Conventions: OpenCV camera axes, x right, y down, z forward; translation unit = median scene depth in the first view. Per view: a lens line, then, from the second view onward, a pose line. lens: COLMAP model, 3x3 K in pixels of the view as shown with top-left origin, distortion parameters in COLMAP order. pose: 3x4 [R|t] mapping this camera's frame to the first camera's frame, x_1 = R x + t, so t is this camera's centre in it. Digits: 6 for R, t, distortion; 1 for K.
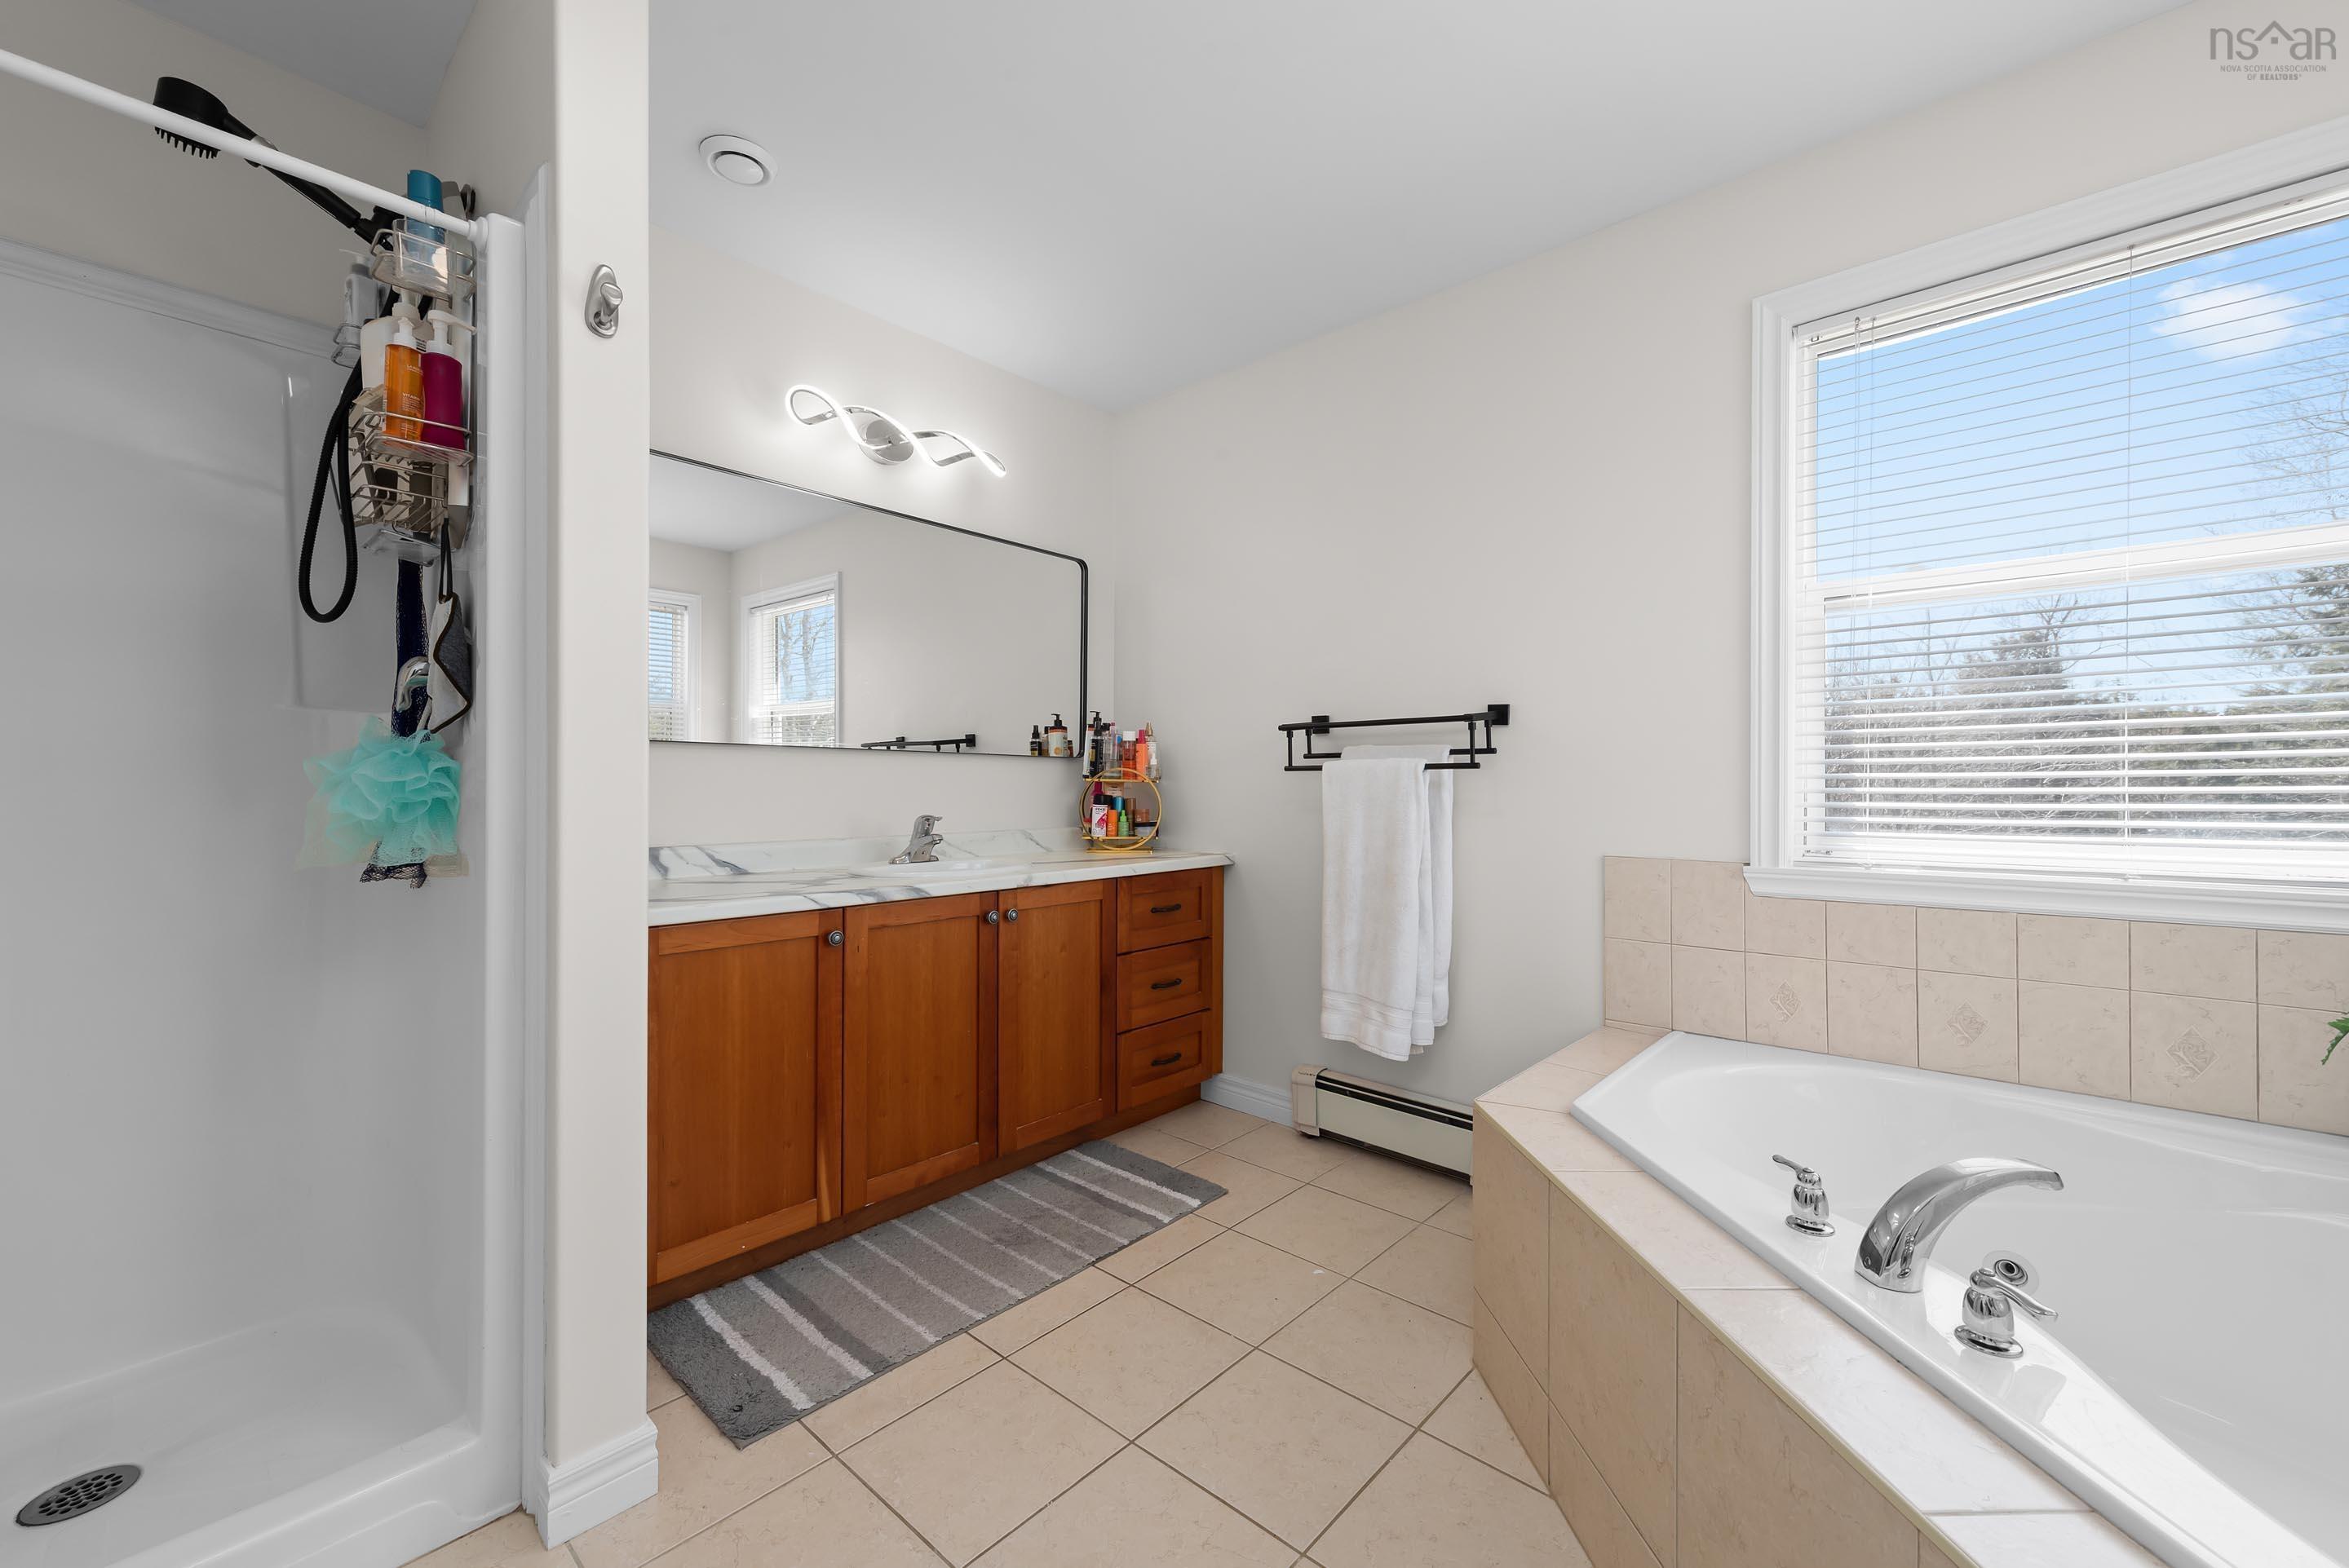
lens RADIAL K [[921.0, 0, 1179.7], [0, 921.0, 781.1], [0, 0, 1]] dist [0.009693, -0.000641]
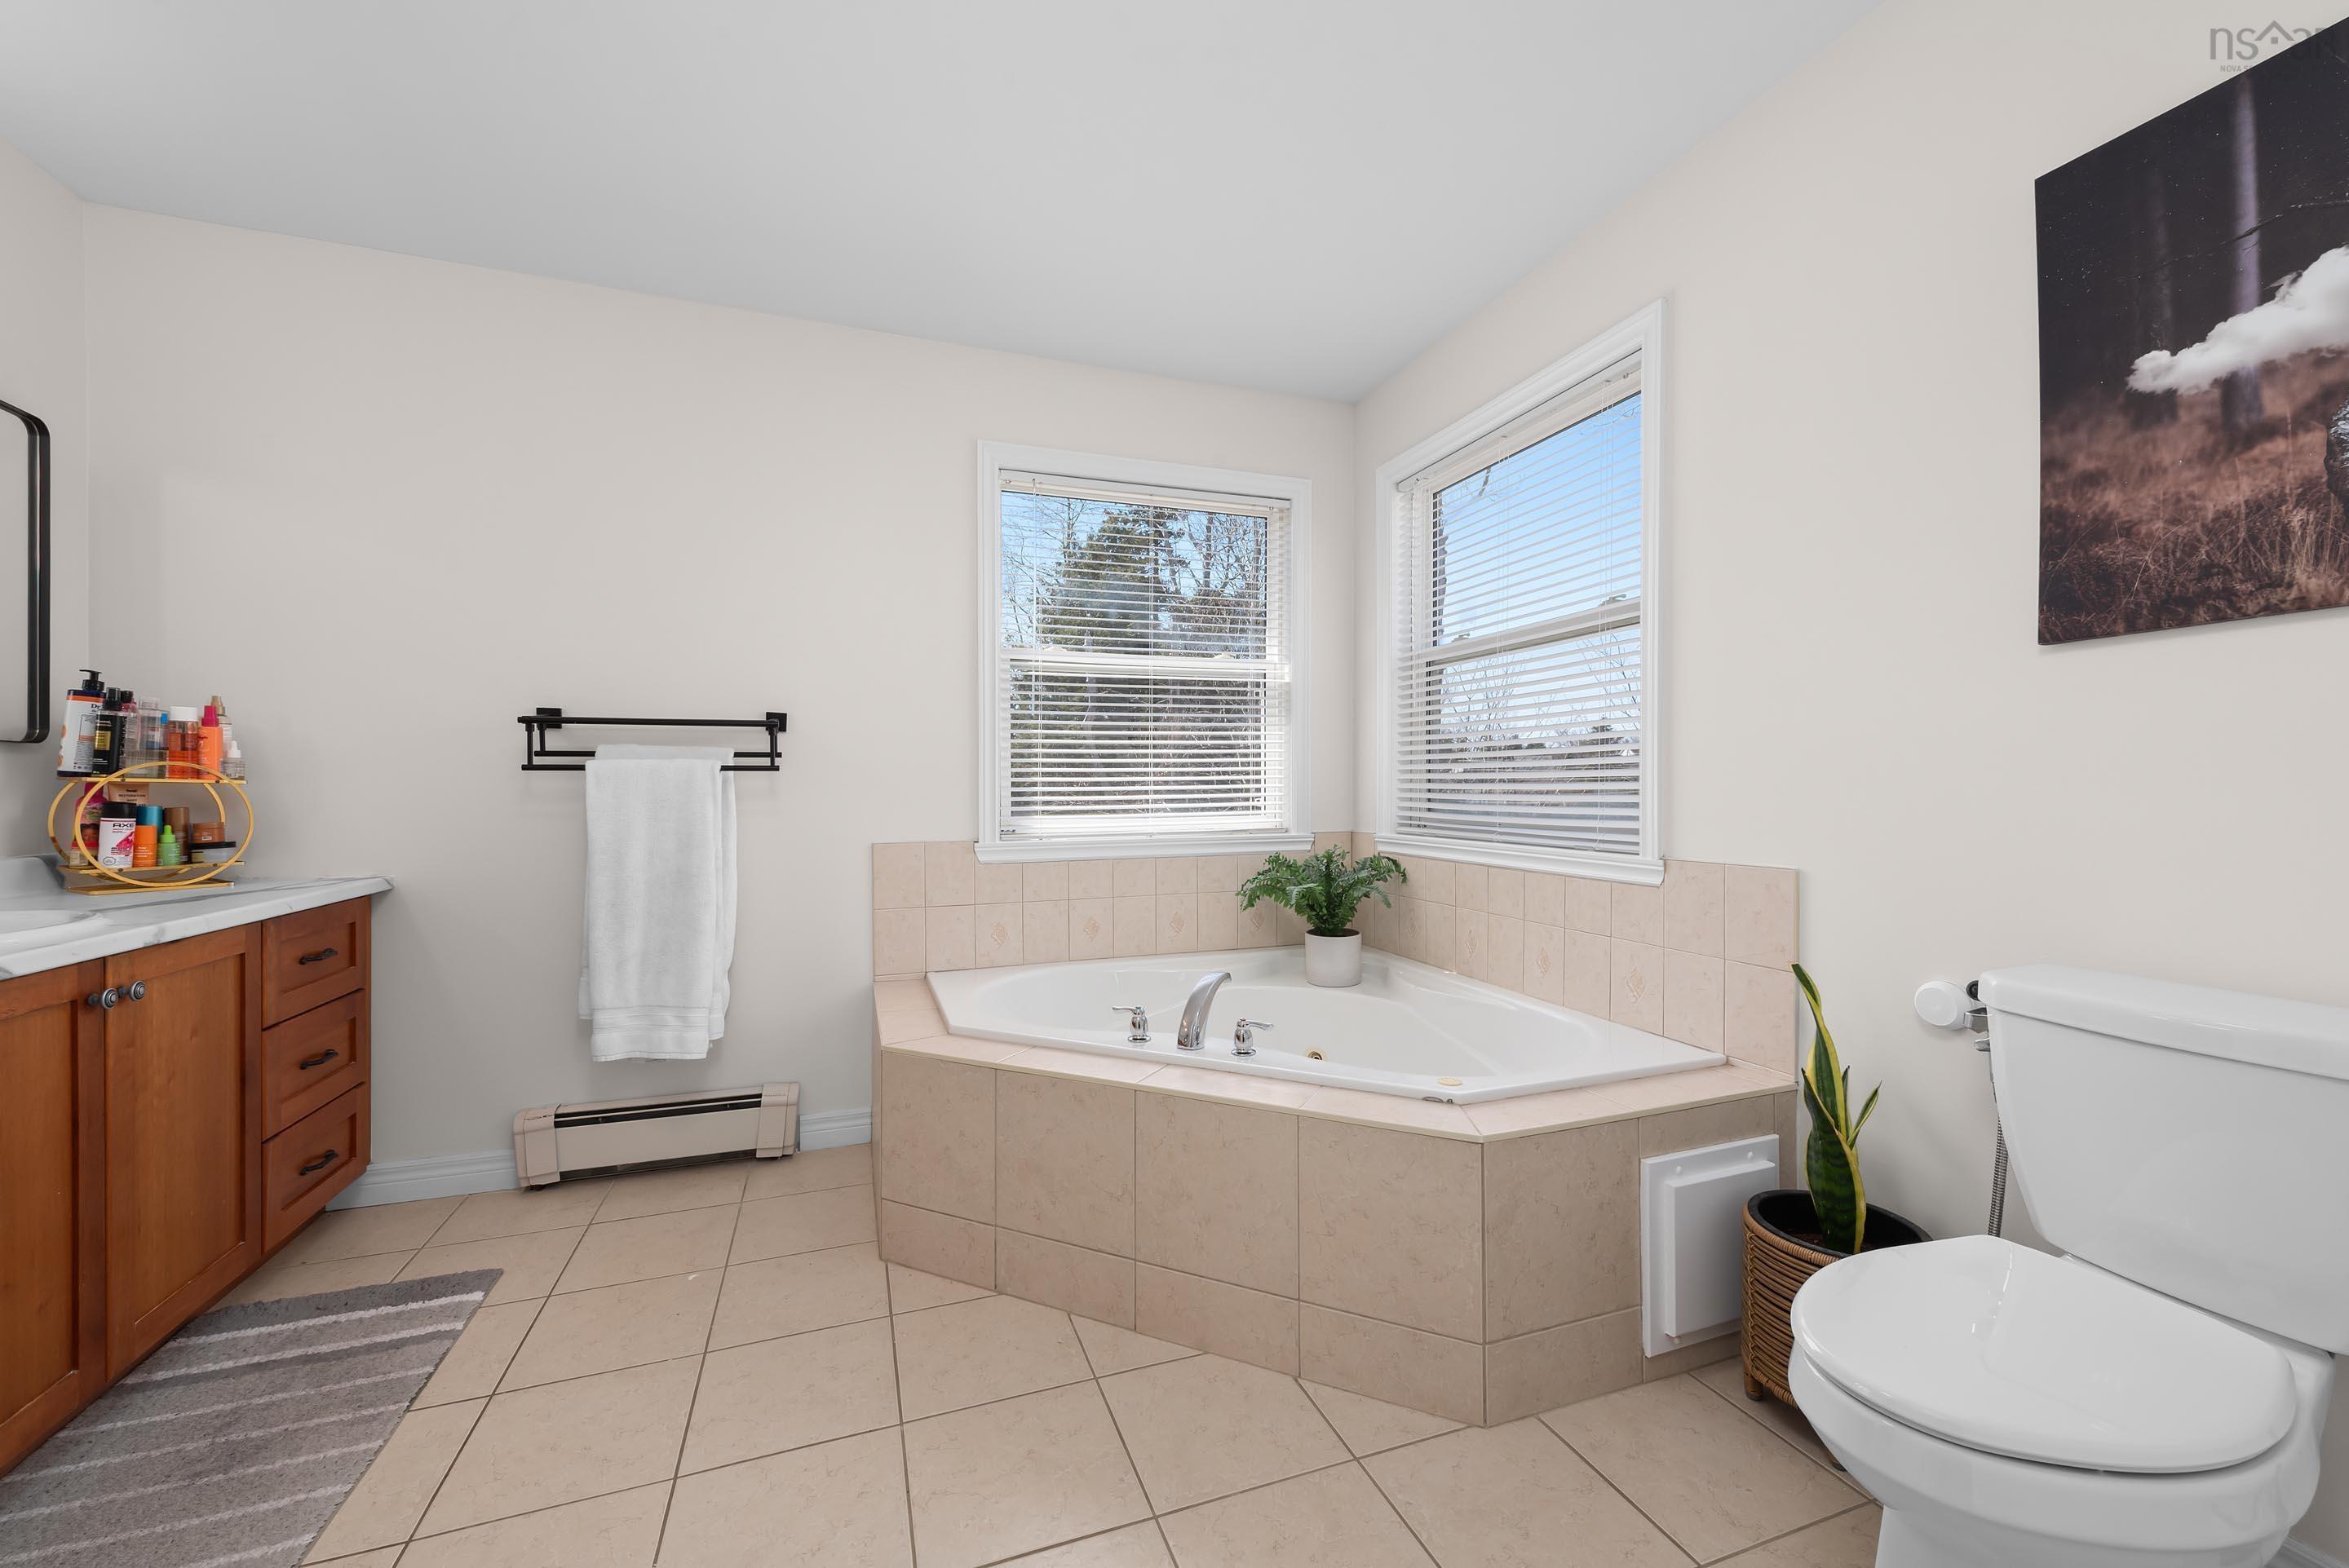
lens RADIAL K [[921.0, 0, 1181.9], [0, 921.0, 778.2], [0, 0, 1]] dist [0.009693, -0.000641]
pose [[0.477319, 0.004314, 0.878720, -0.381683], [-0.001919, 0.999991, -0.003867, -0.001462], [-0.878728, 0.000160, 0.477322, 0.050532]]
